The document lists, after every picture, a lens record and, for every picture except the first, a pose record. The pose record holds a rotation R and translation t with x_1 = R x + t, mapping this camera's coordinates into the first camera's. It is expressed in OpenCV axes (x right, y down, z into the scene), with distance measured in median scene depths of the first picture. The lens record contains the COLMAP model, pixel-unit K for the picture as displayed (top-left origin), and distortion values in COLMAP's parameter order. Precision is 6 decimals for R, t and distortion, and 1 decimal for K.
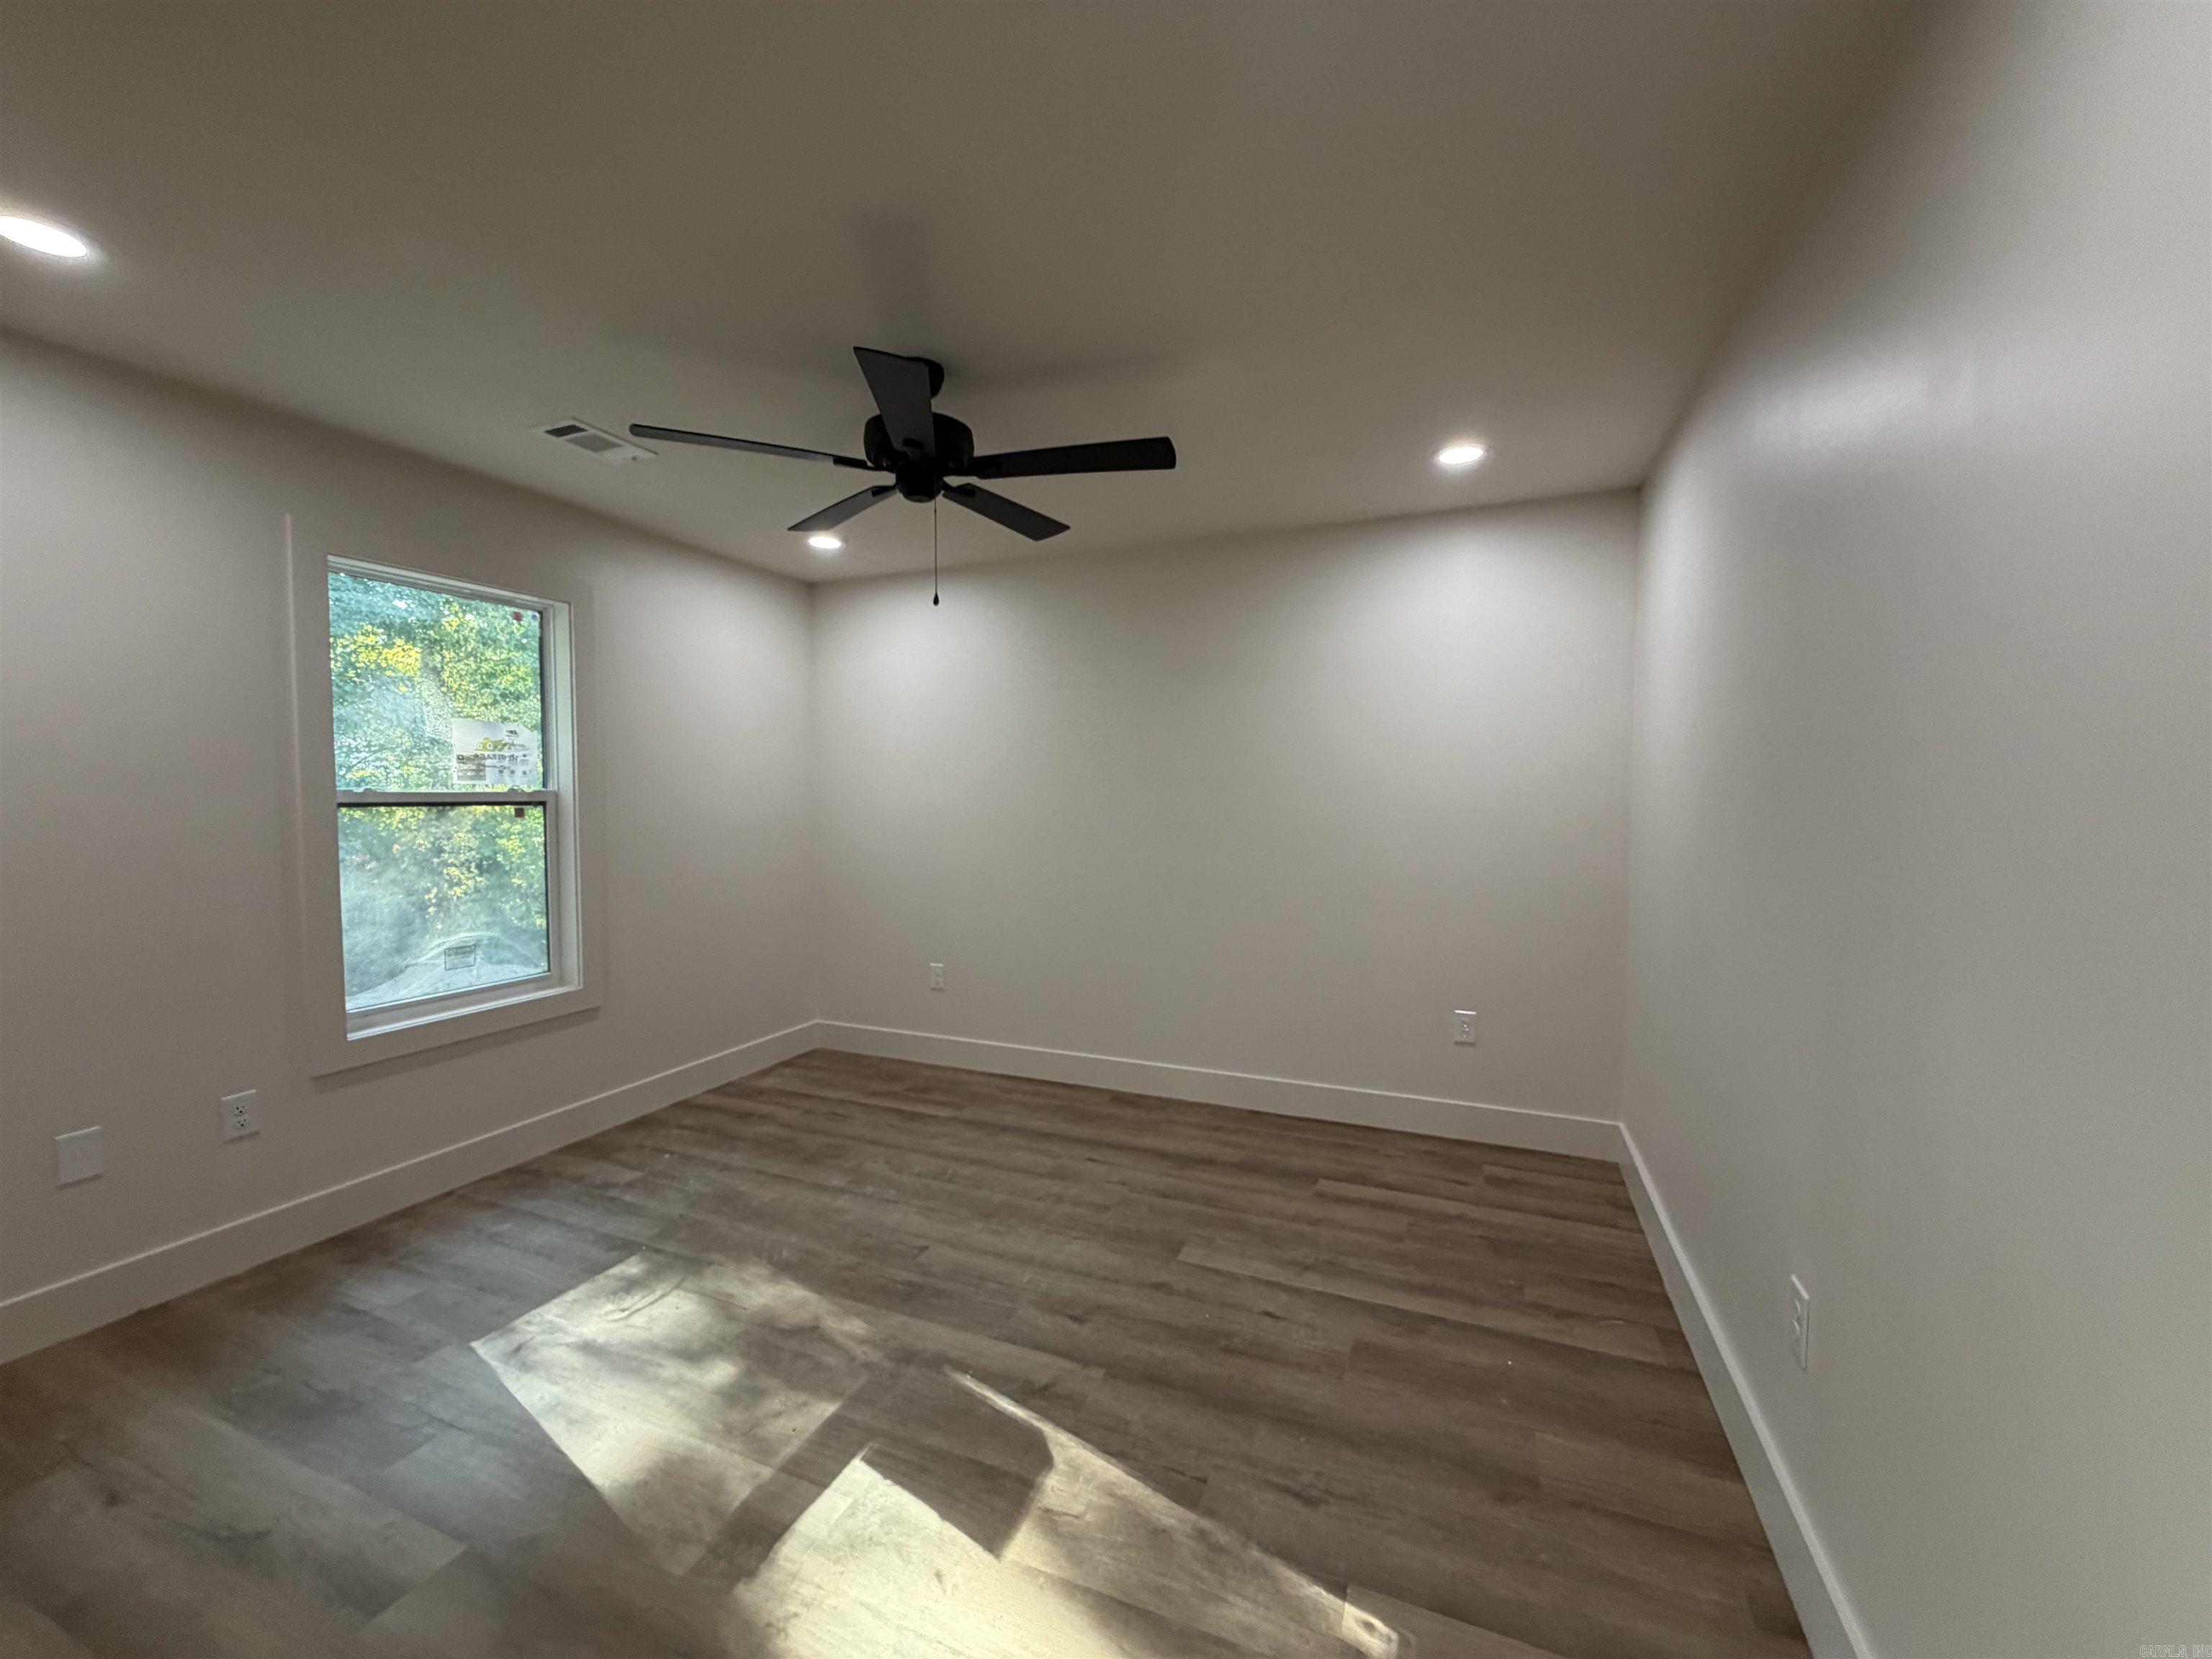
lens RADIAL K [[881.4, 0, 1106.0], [0, 881.4, 829.5], [0, 0, 1]] dist [-0.001458, -0.000011]
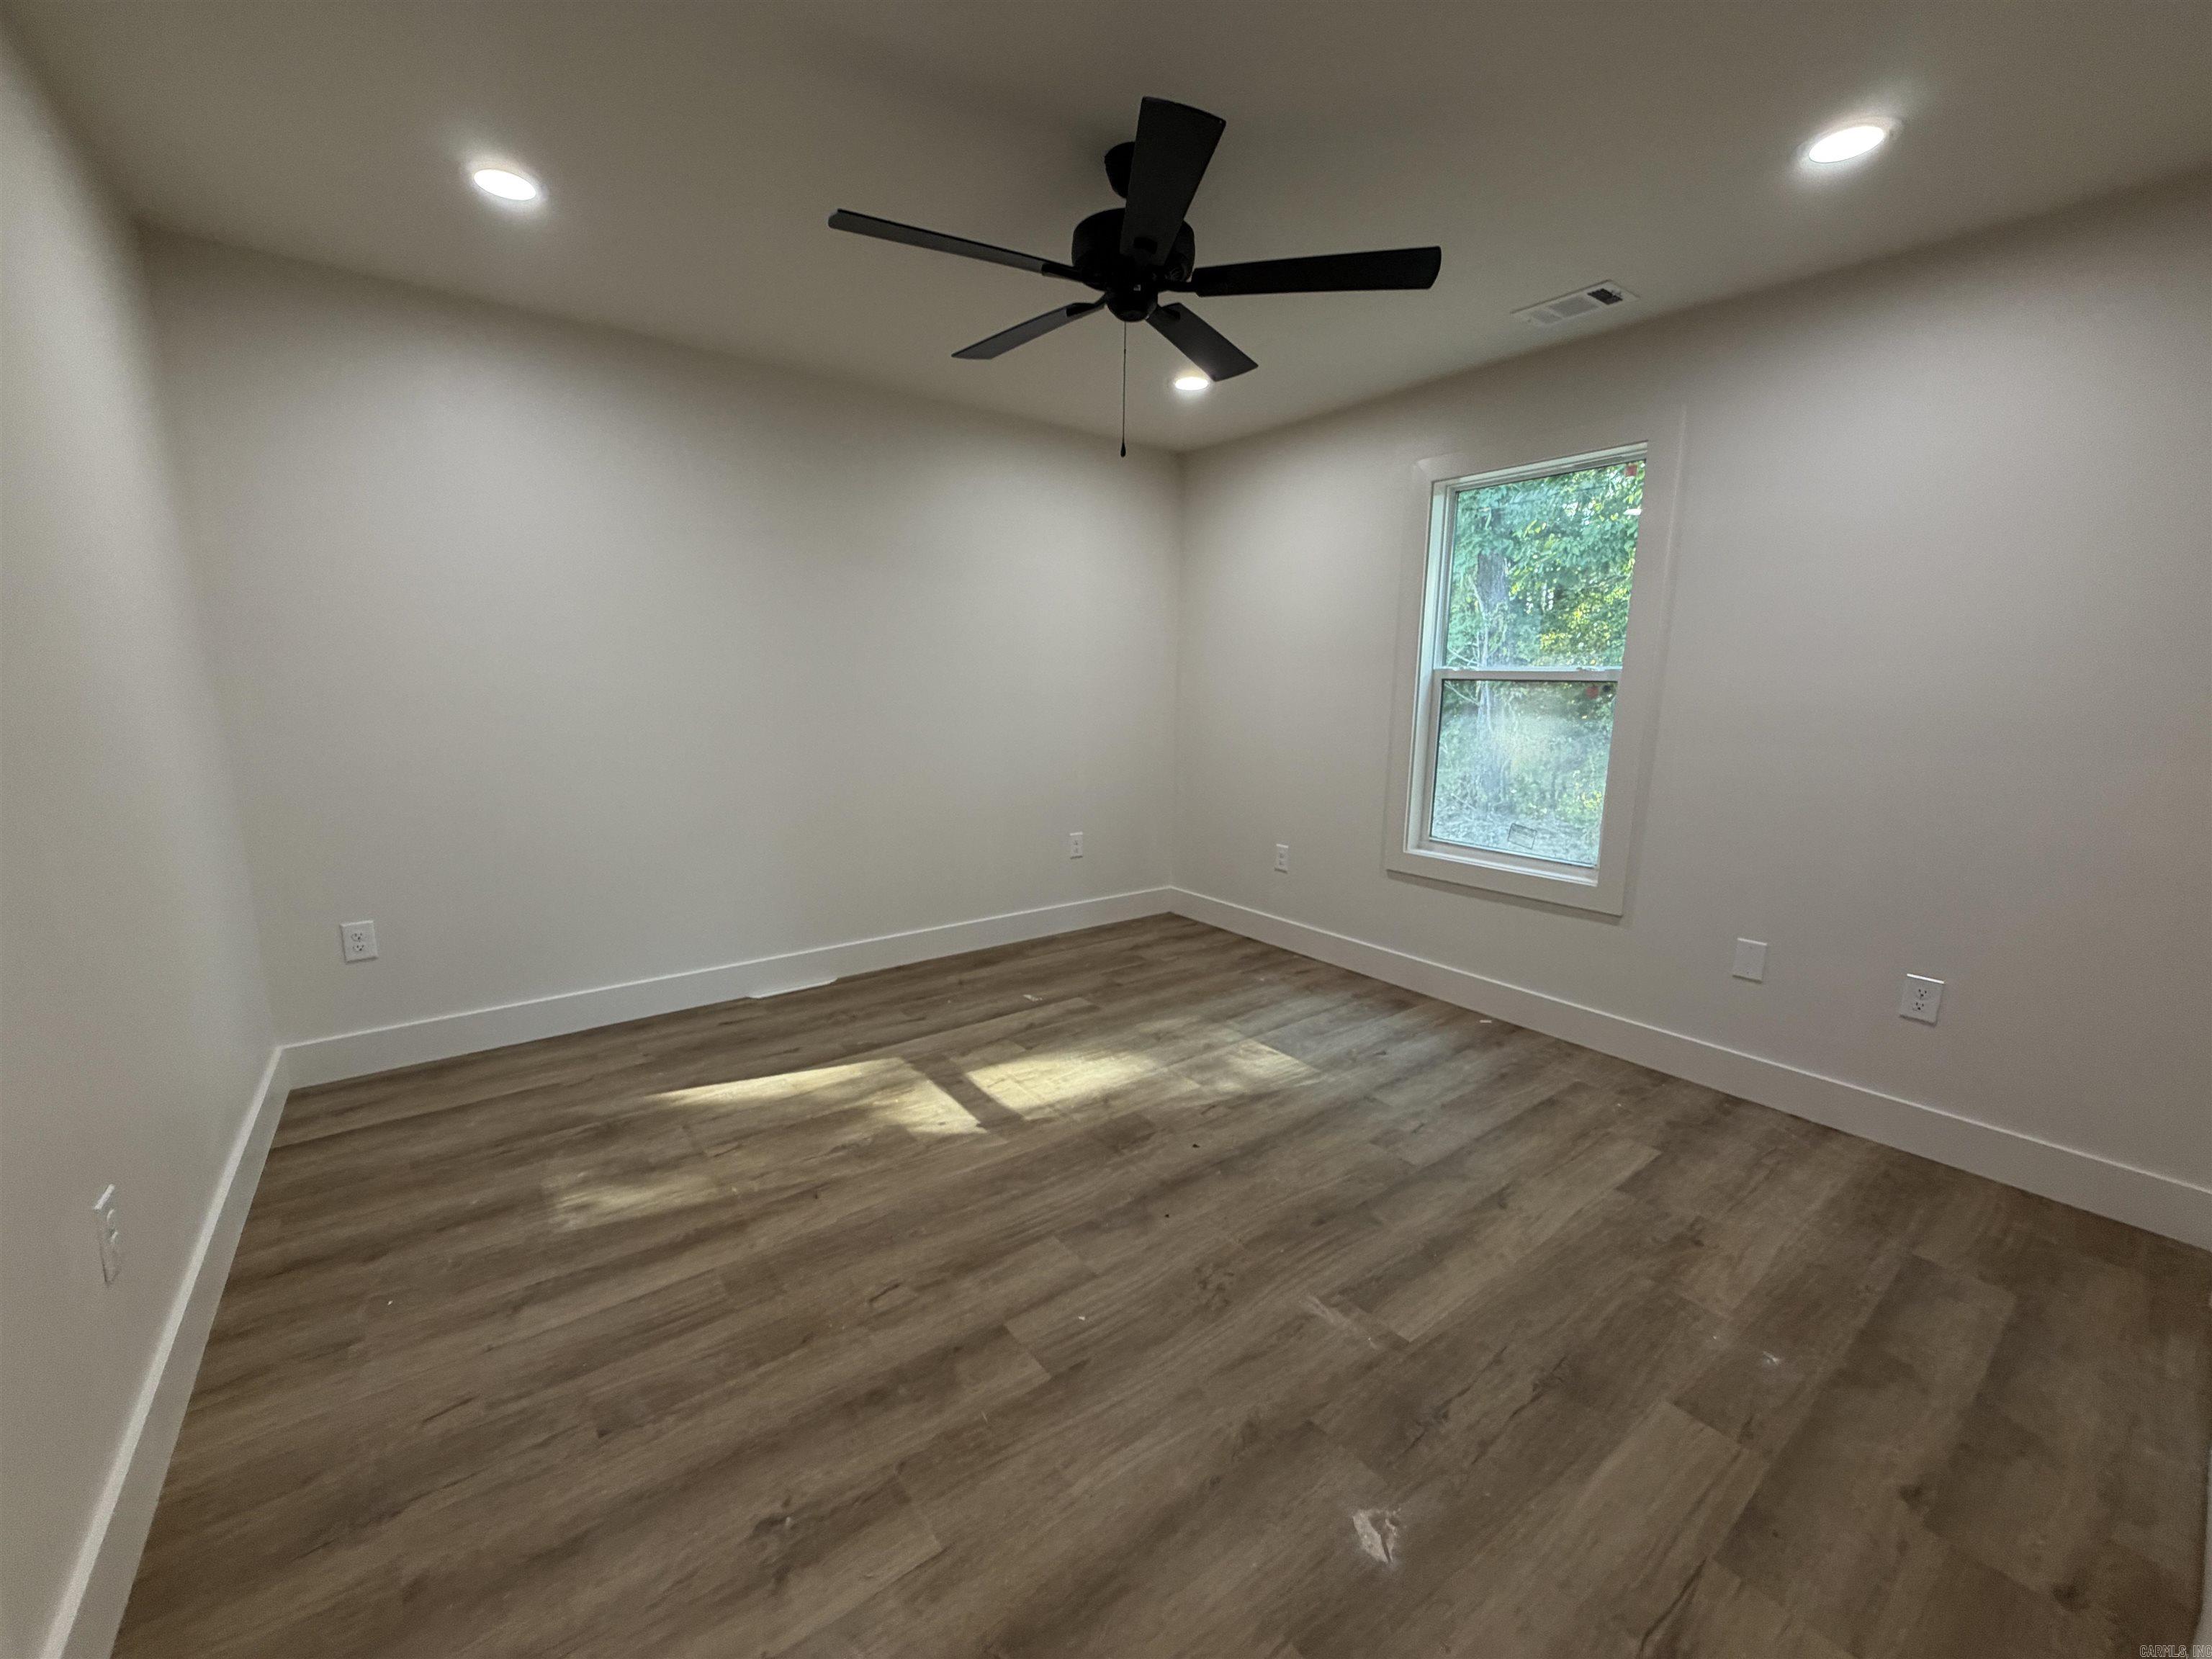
lens RADIAL K [[881.4, 0, 1106.0], [0, 881.4, 829.5], [0, 0, 1]] dist [-0.001458, -0.000011]
pose [[-0.477402, 0.161795, -0.863661, 0.544588], [-0.044168, 0.977240, 0.207487, -0.060859], [0.877574, 0.137201, -0.459390, 1.234068]]
